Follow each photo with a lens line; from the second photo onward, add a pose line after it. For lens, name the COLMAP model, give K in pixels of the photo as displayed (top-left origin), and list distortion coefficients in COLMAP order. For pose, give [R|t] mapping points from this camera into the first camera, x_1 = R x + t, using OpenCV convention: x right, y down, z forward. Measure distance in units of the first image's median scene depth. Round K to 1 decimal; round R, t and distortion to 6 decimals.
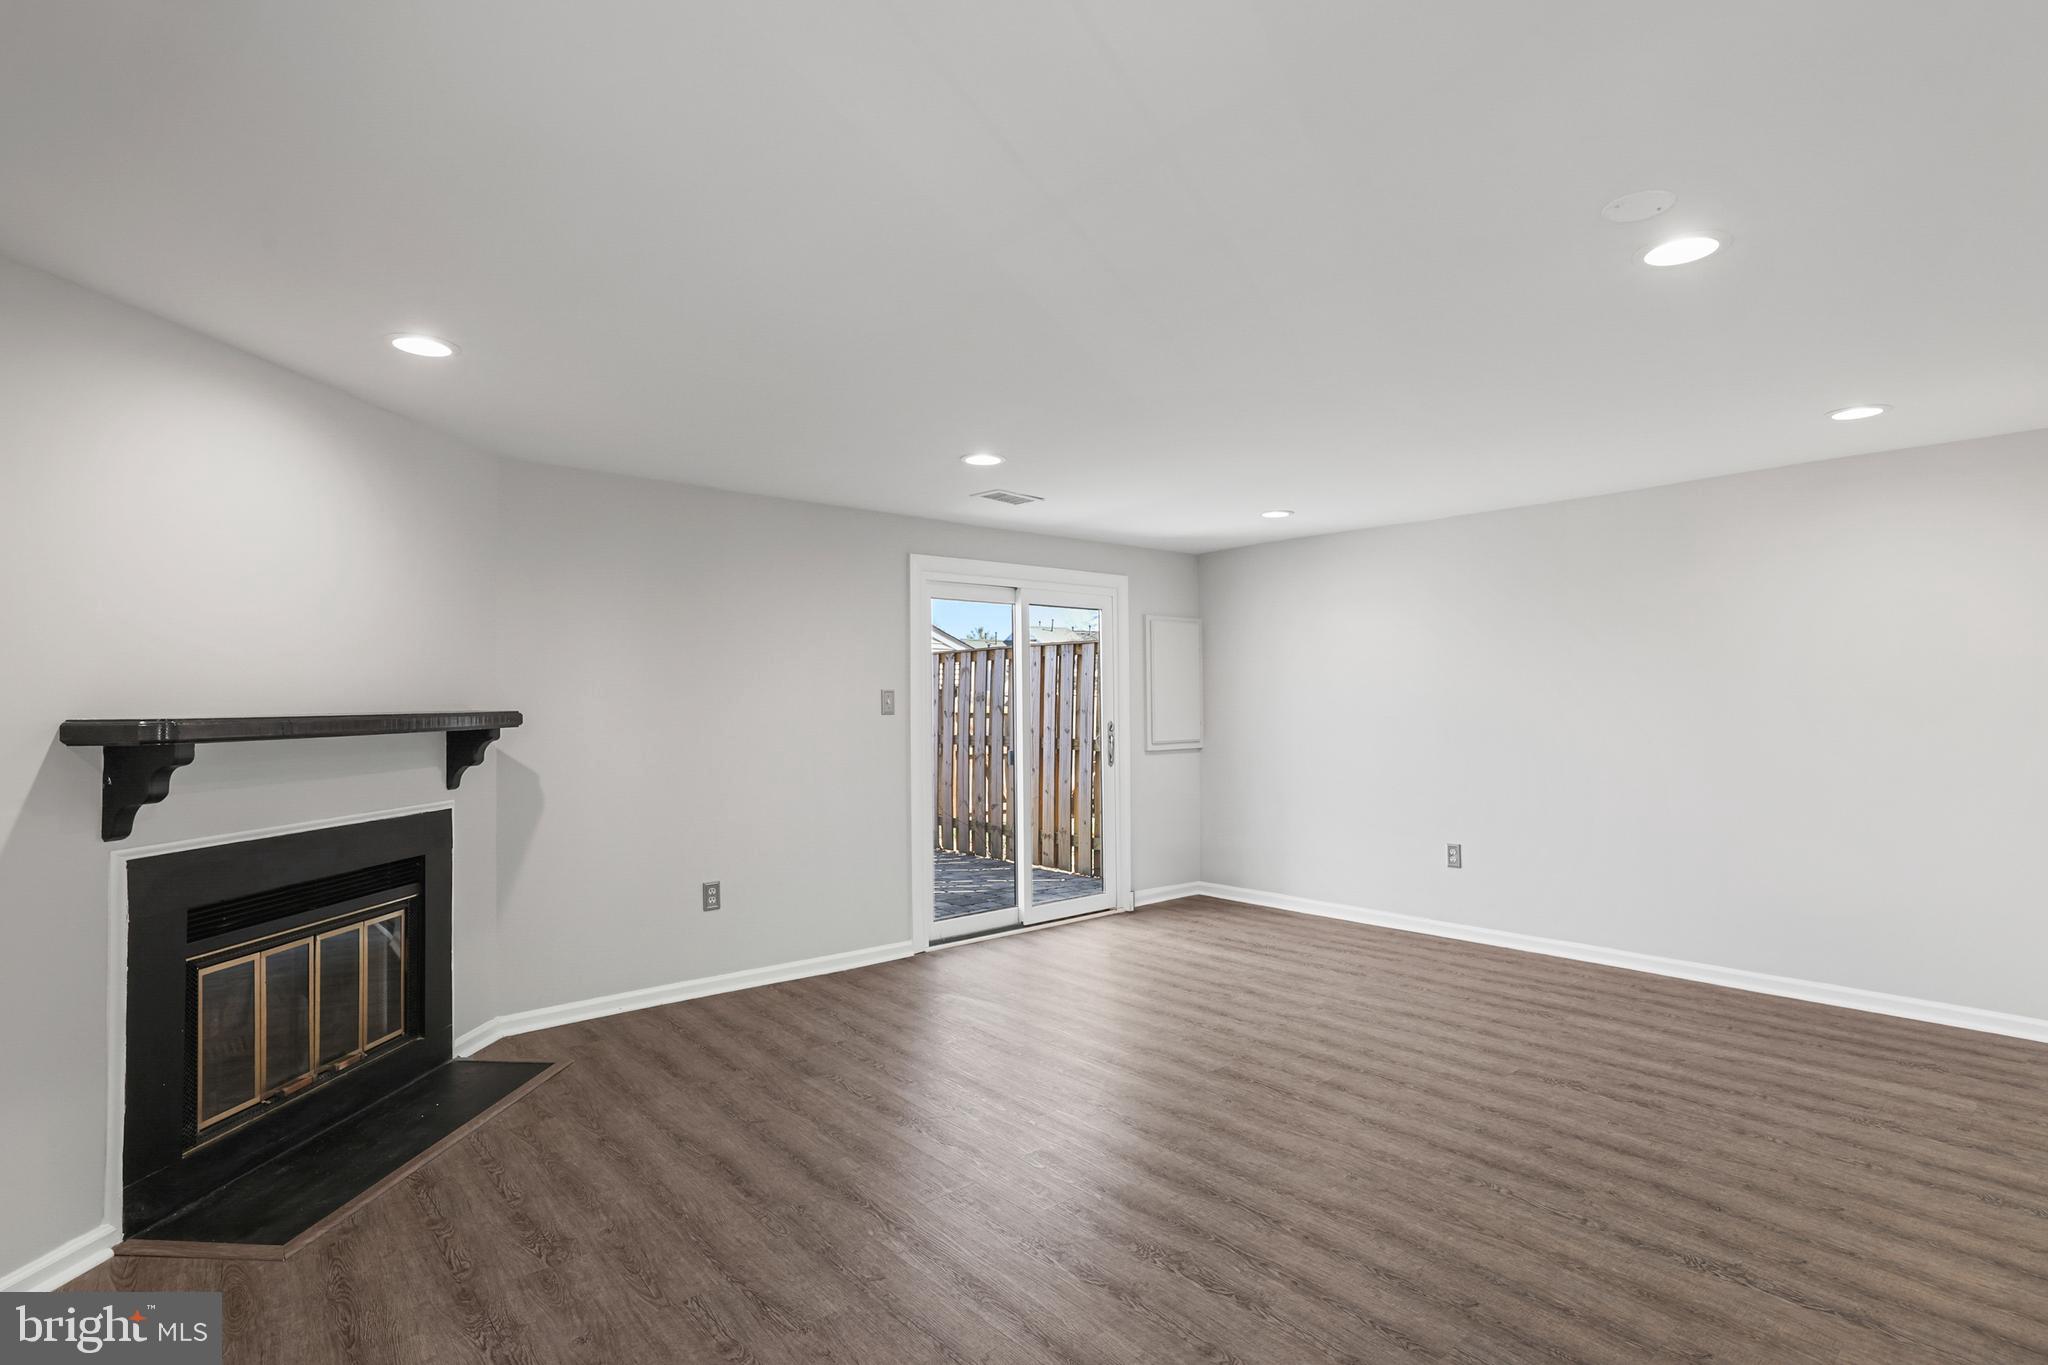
lens RADIAL K [[969.1, 0, 1024.0], [0, 969.1, 682.5], [0, 0, 1]] dist [-0.041893, 0.016607]
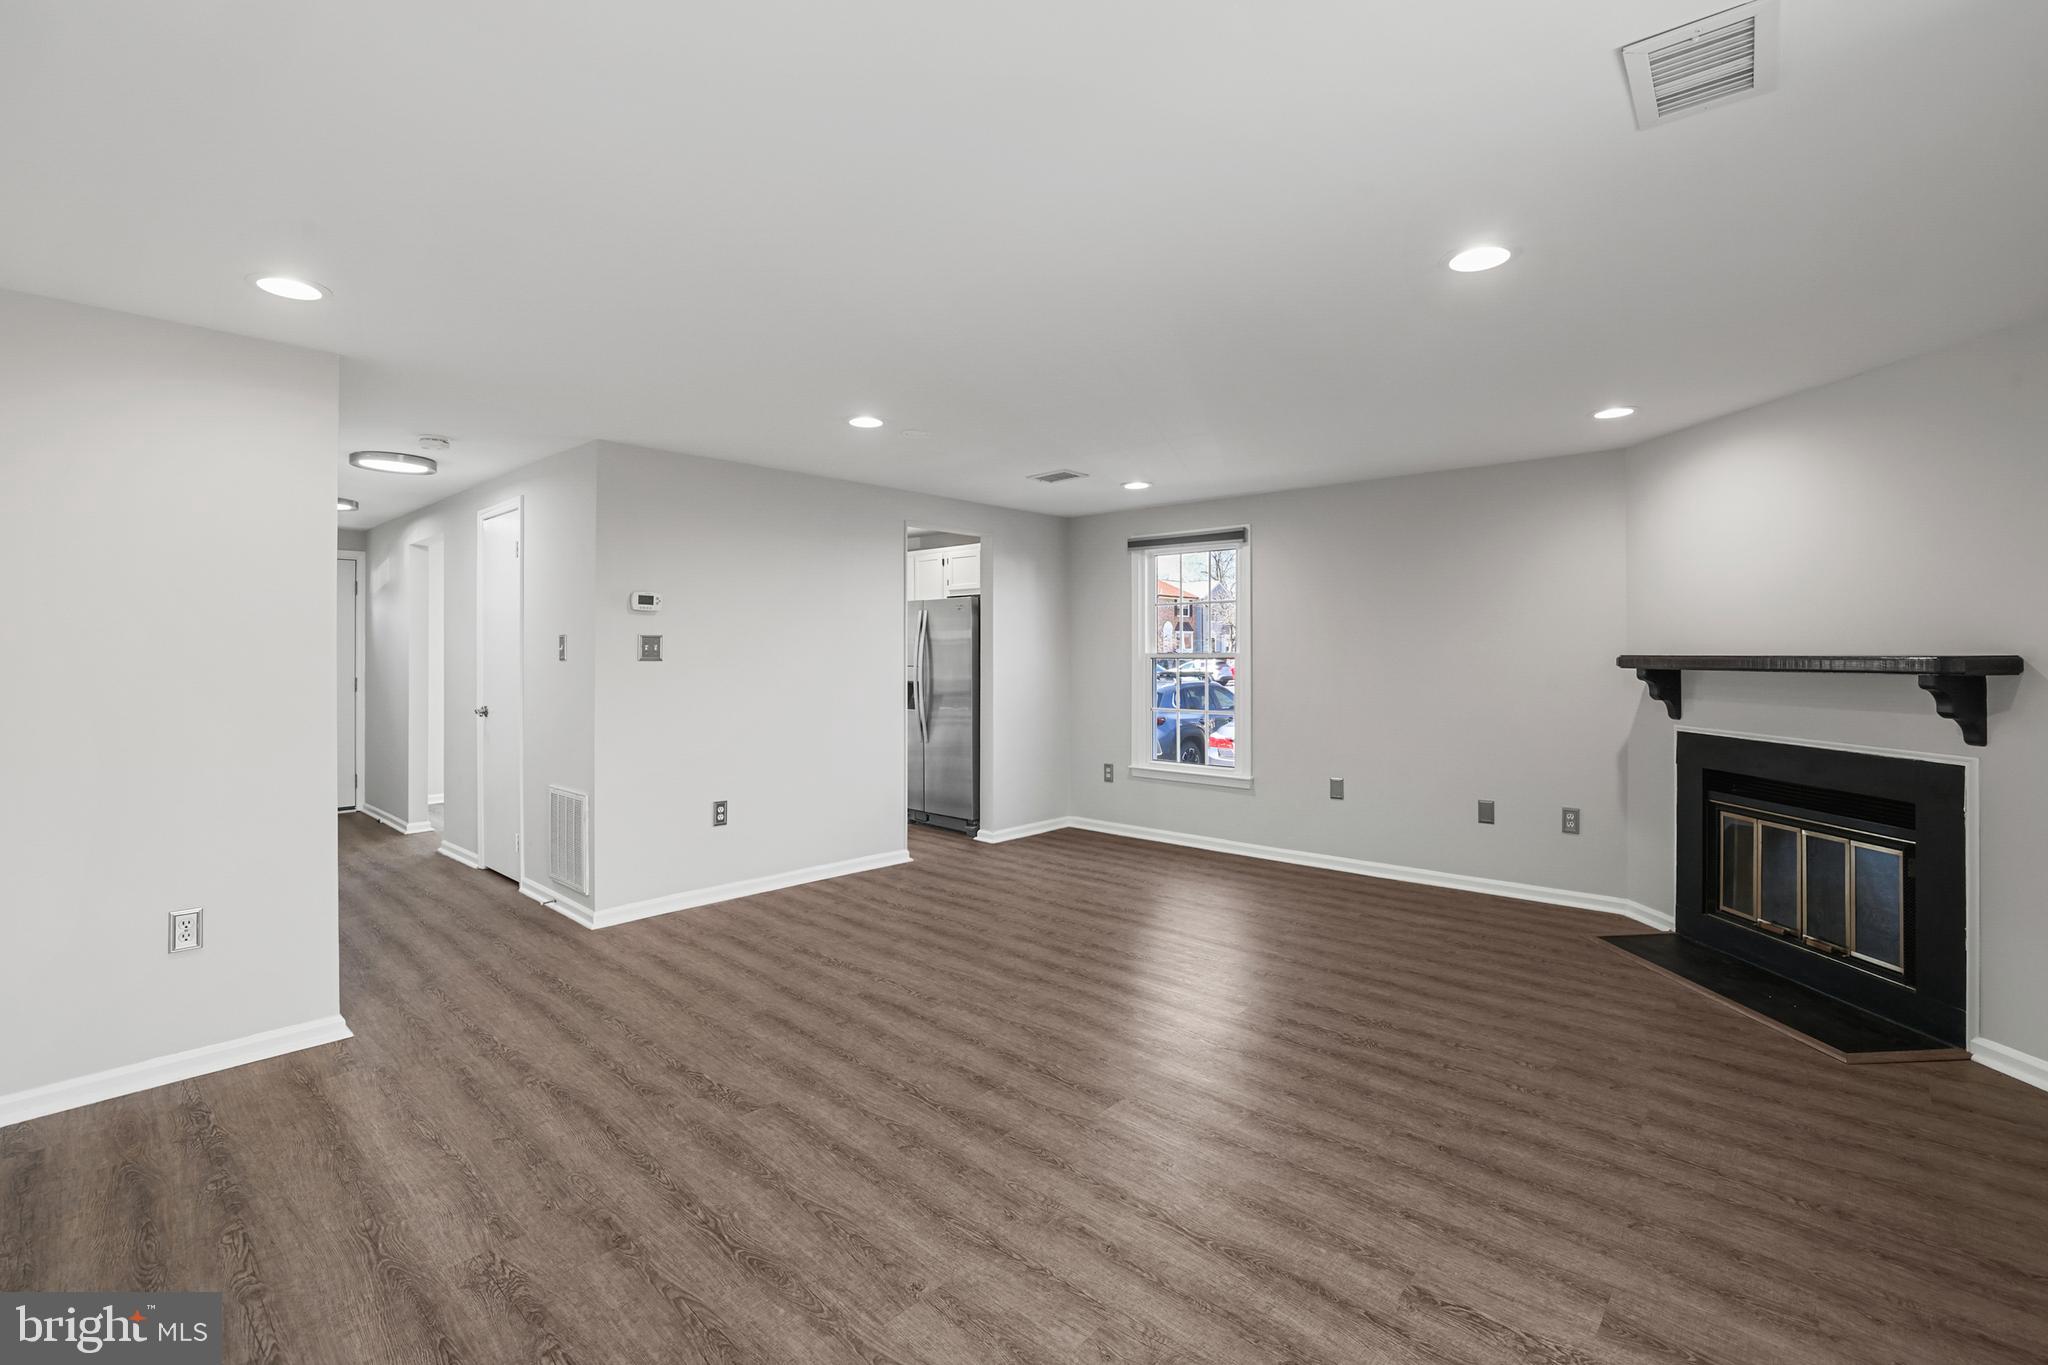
lens RADIAL K [[923.5, 0, 1014.9], [0, 923.5, 647.8], [0, 0, 1]] dist [-0.048179, 0.017901]
pose [[-0.993576, 0.008325, -0.112861, 0.391621], [0.010696, 0.999734, -0.020418, 0.032925], [0.112661, -0.021494, -0.993401, 1.870496]]
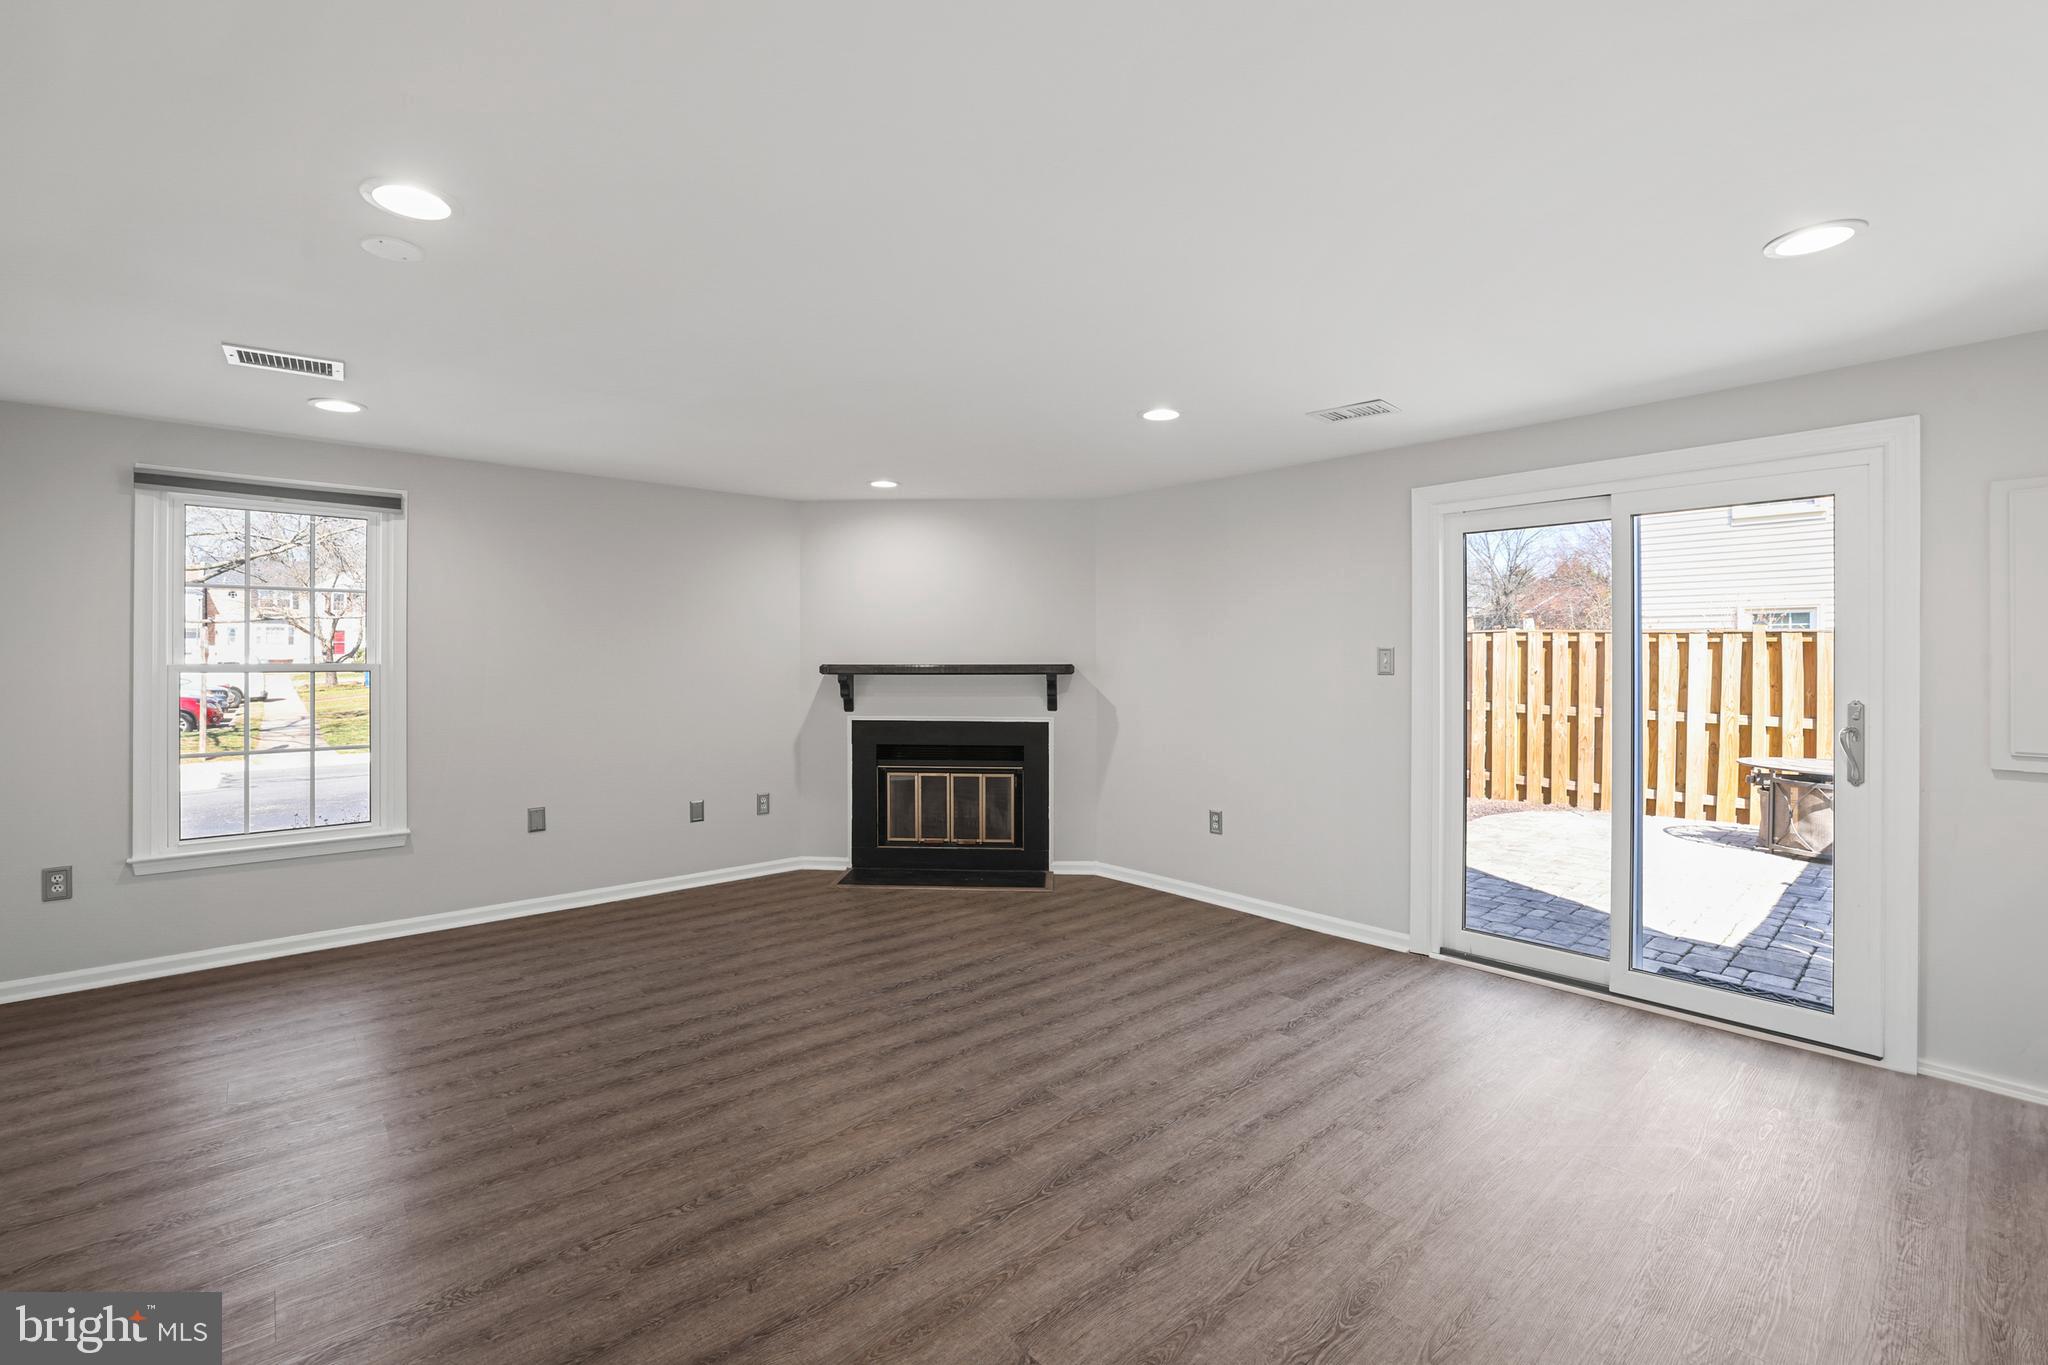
lens RADIAL K [[889.2, 0, 1065.7], [0, 889.2, 655.3], [0, 0, 1]] dist [-0.047593, 0.015069]
pose [[0.049703, 0.002891, -0.998760, 1.039066], [0.016713, 0.999853, 0.003726, 0.010613], [0.998624, -0.016878, 0.049647, 1.037225]]
